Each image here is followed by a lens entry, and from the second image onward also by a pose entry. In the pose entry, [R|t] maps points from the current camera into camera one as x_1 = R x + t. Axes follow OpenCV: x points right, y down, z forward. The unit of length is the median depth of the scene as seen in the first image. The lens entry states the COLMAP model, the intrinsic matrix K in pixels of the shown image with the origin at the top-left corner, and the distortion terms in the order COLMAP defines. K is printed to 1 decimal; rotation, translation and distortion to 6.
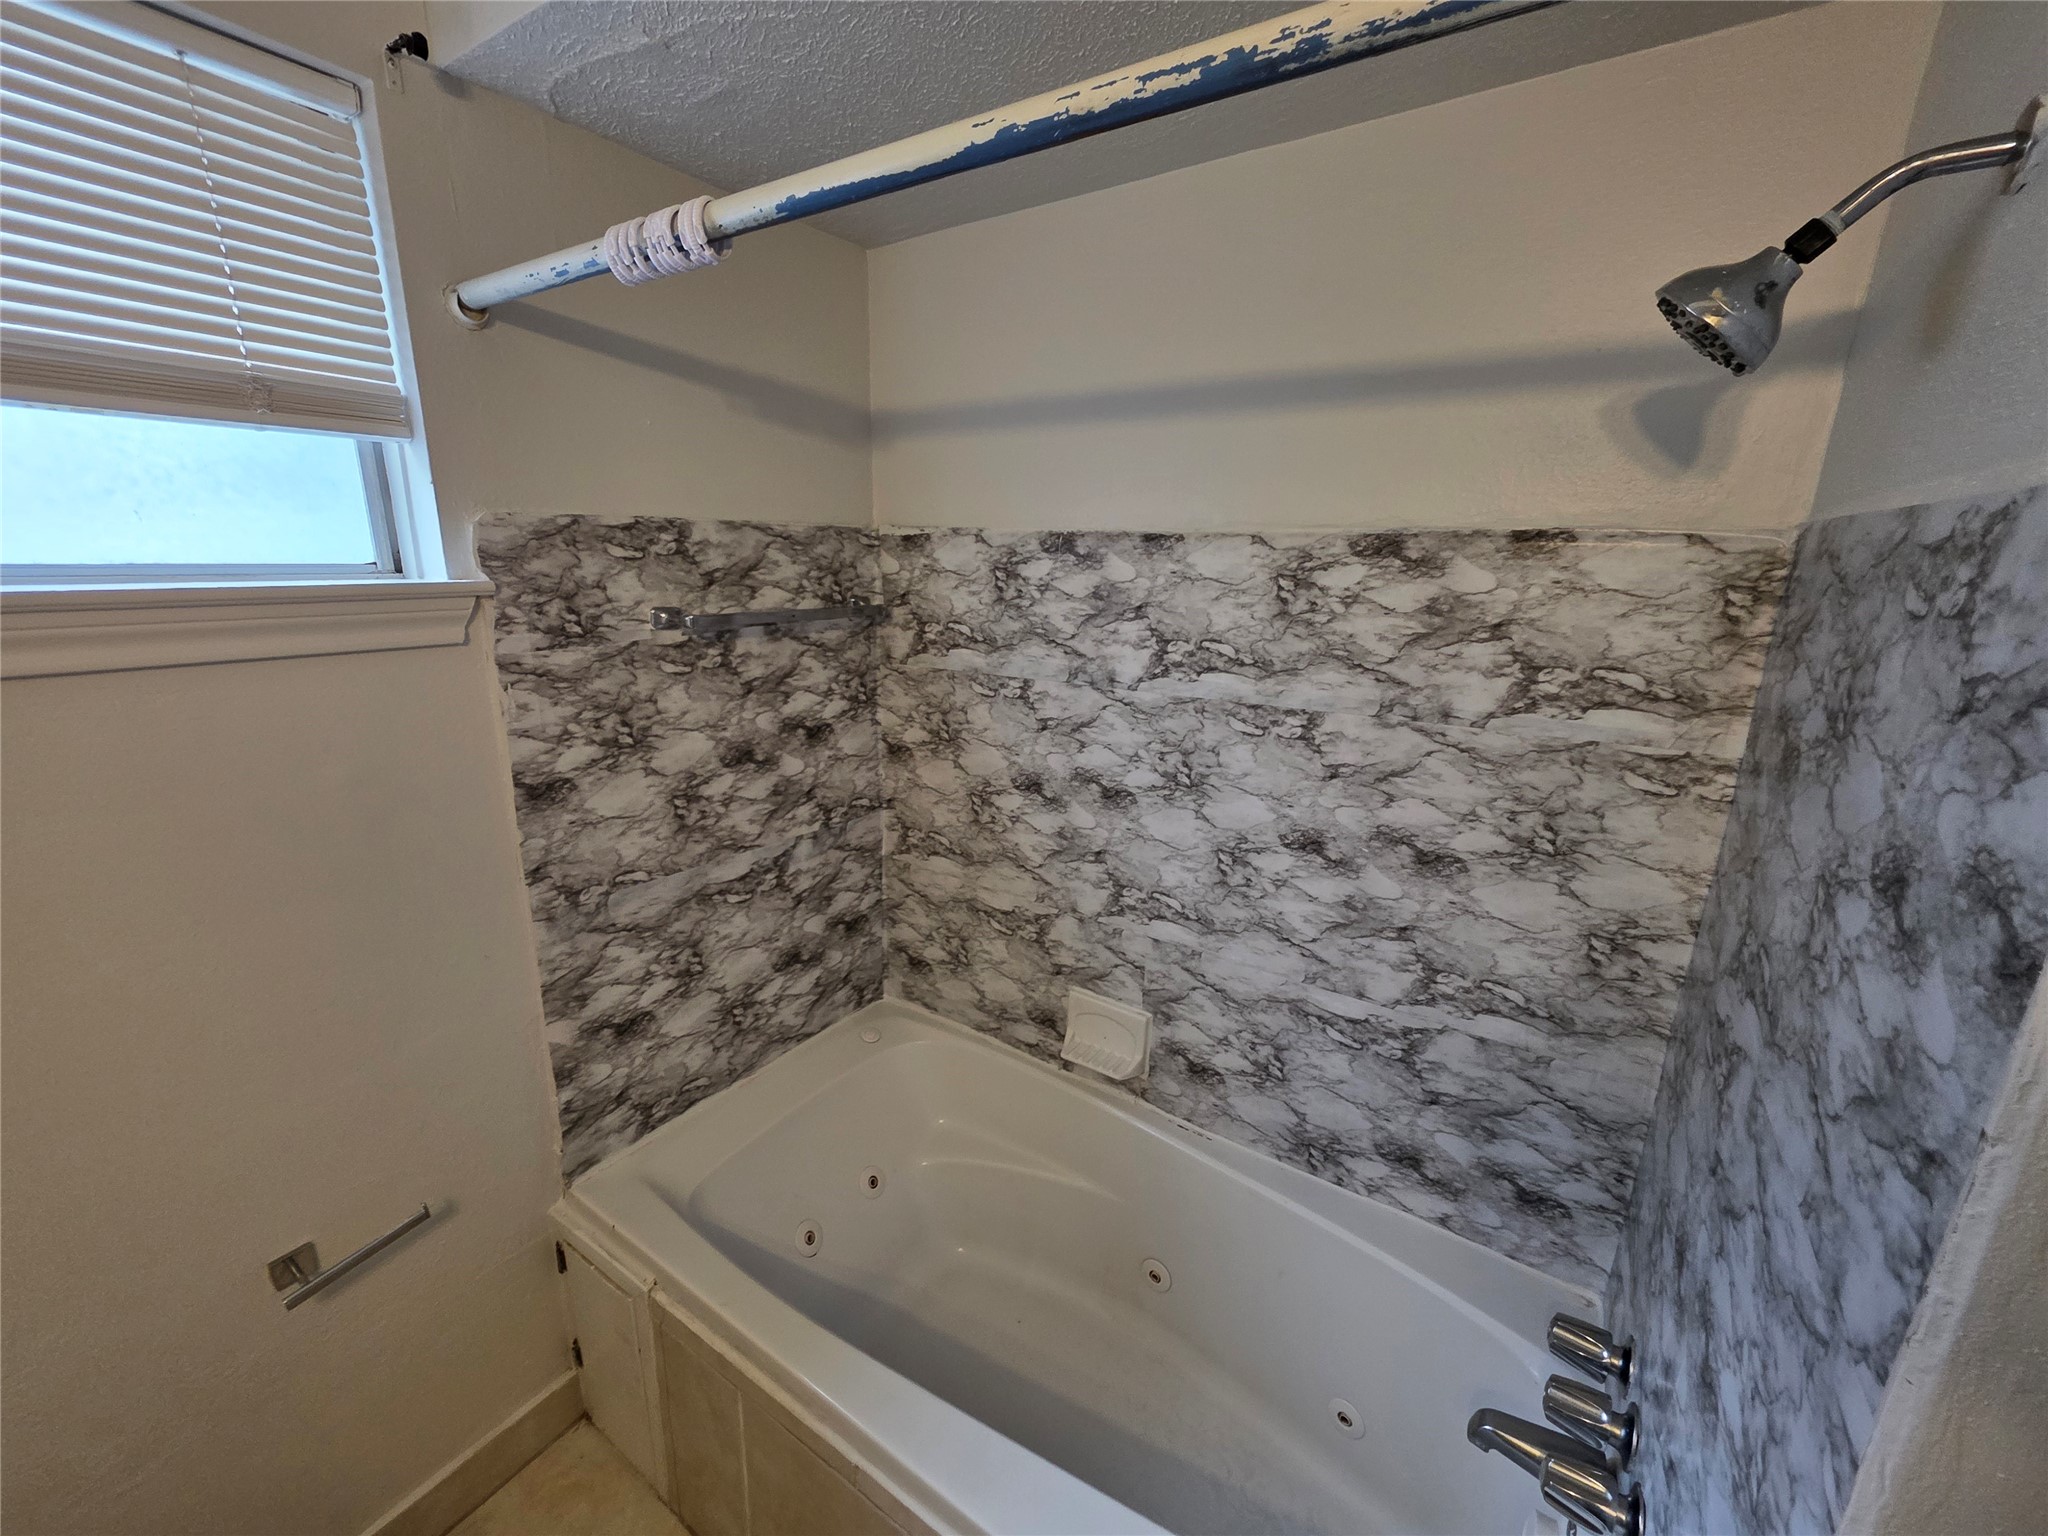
lens RADIAL K [[819.1, 0, 1022.5], [0, 819.1, 764.4], [0, 0, 1]] dist [0.000156, 0.001157]
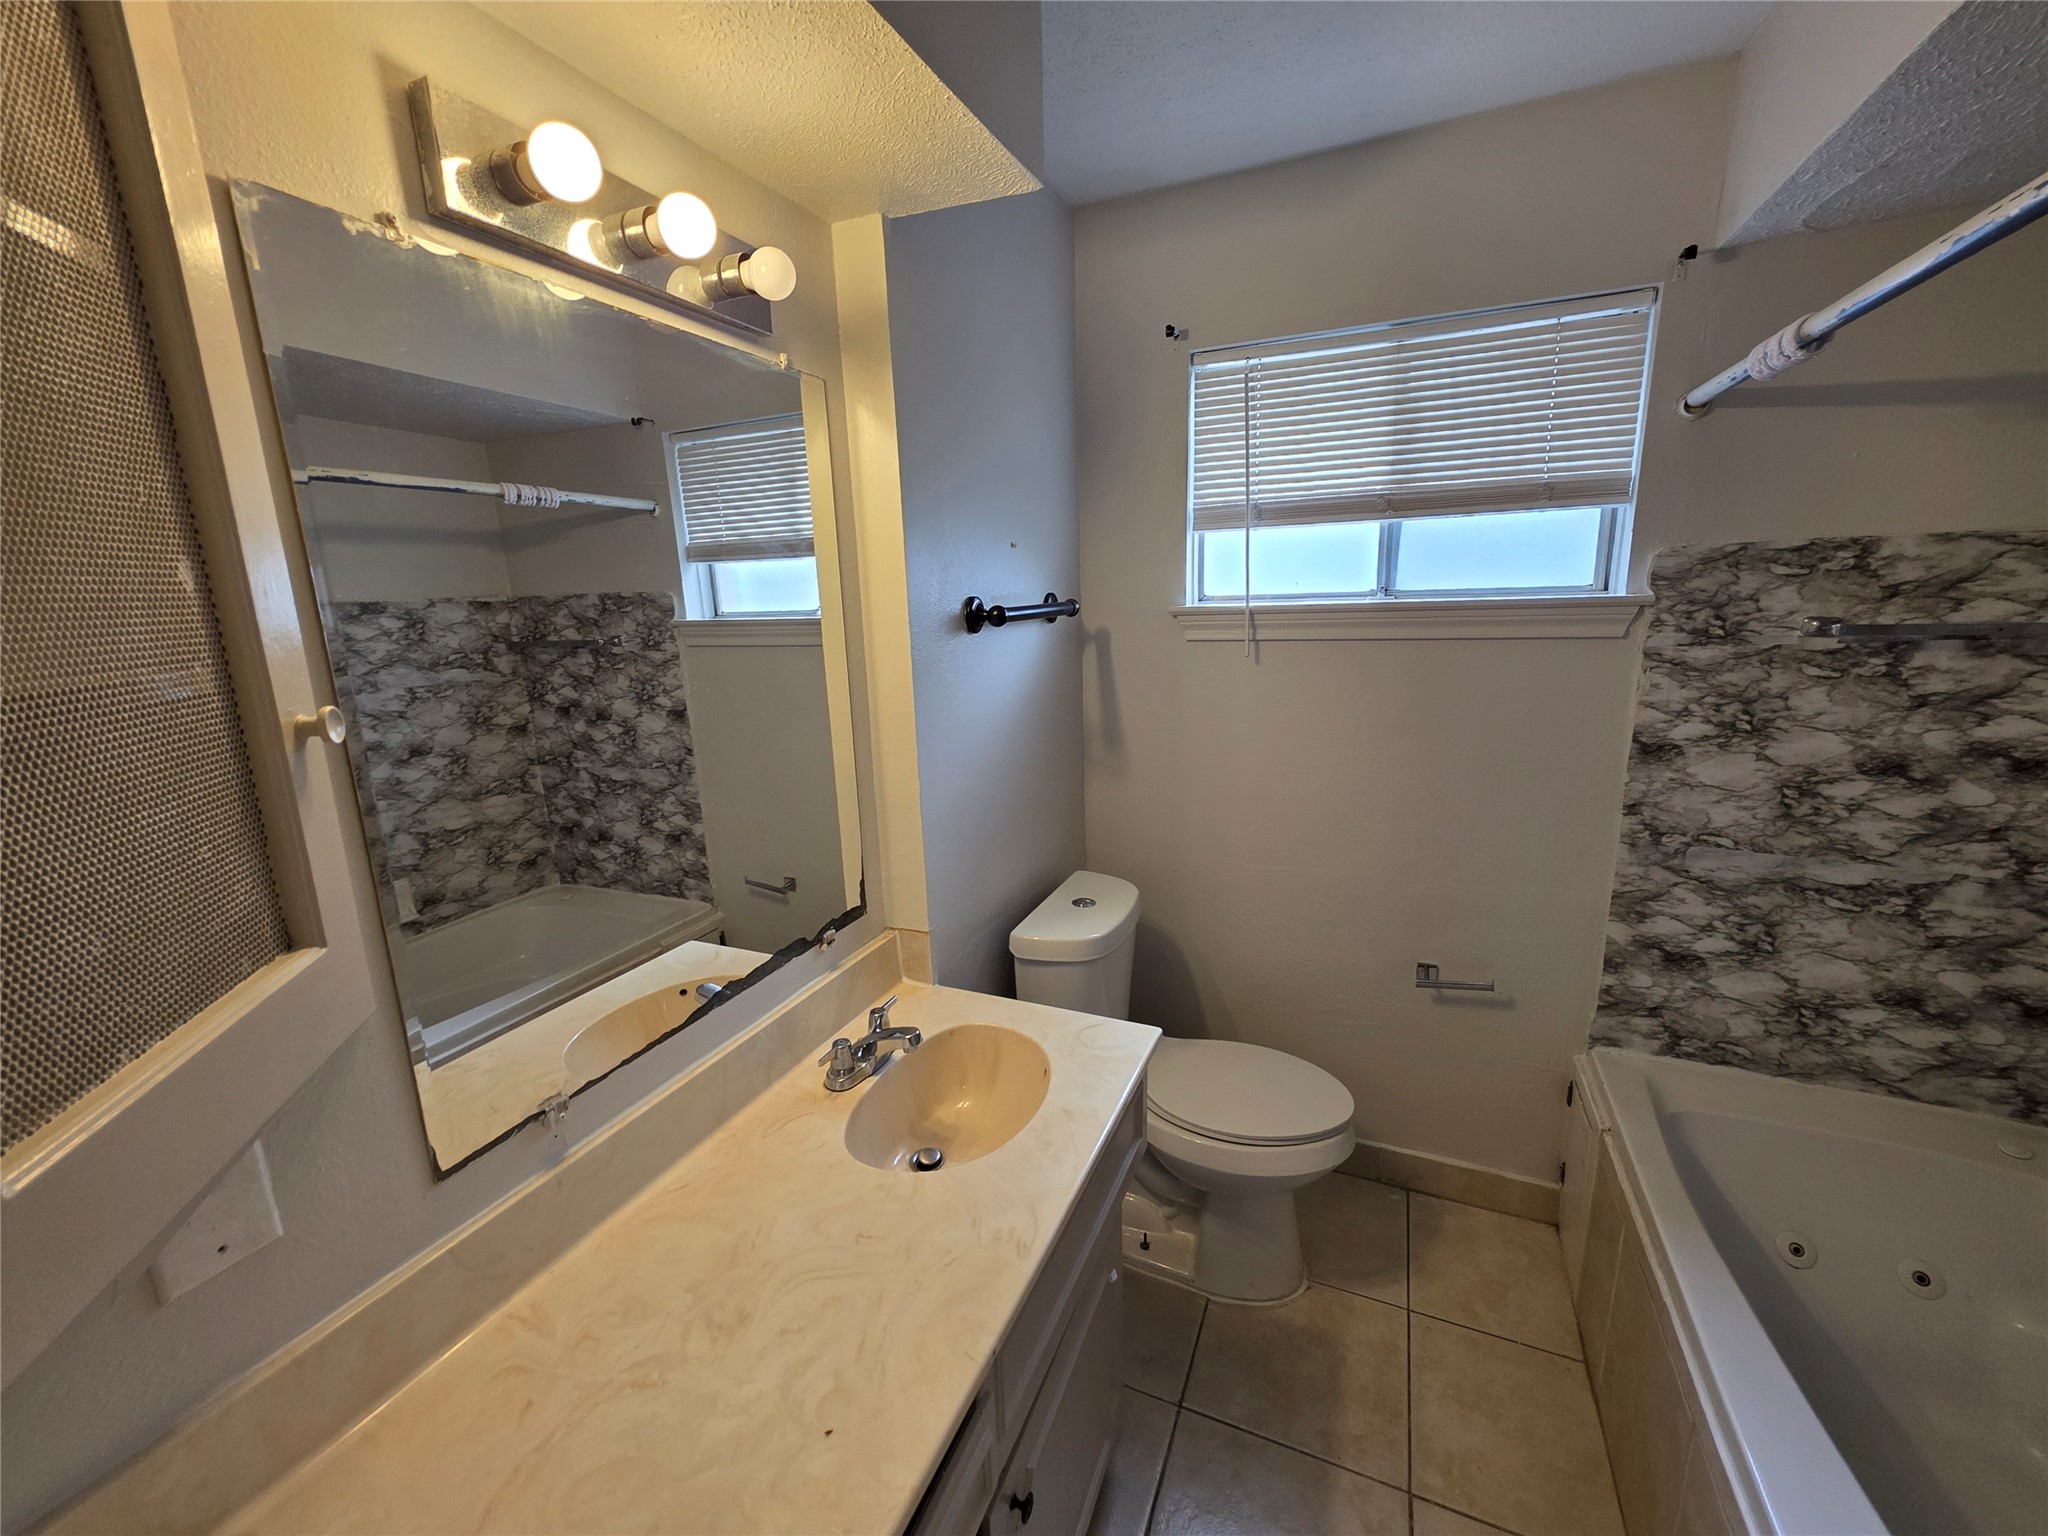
lens RADIAL K [[819.1, 0, 1025.3], [0, 819.1, 765.1], [0, 0, 1]] dist [0.000156, 0.001157]
pose [[0.166485, 0.184910, -0.968551, 0.507642], [-0.214779, 0.965475, 0.147404, 0.073523], [0.962368, 0.183483, 0.200452, -0.242089]]
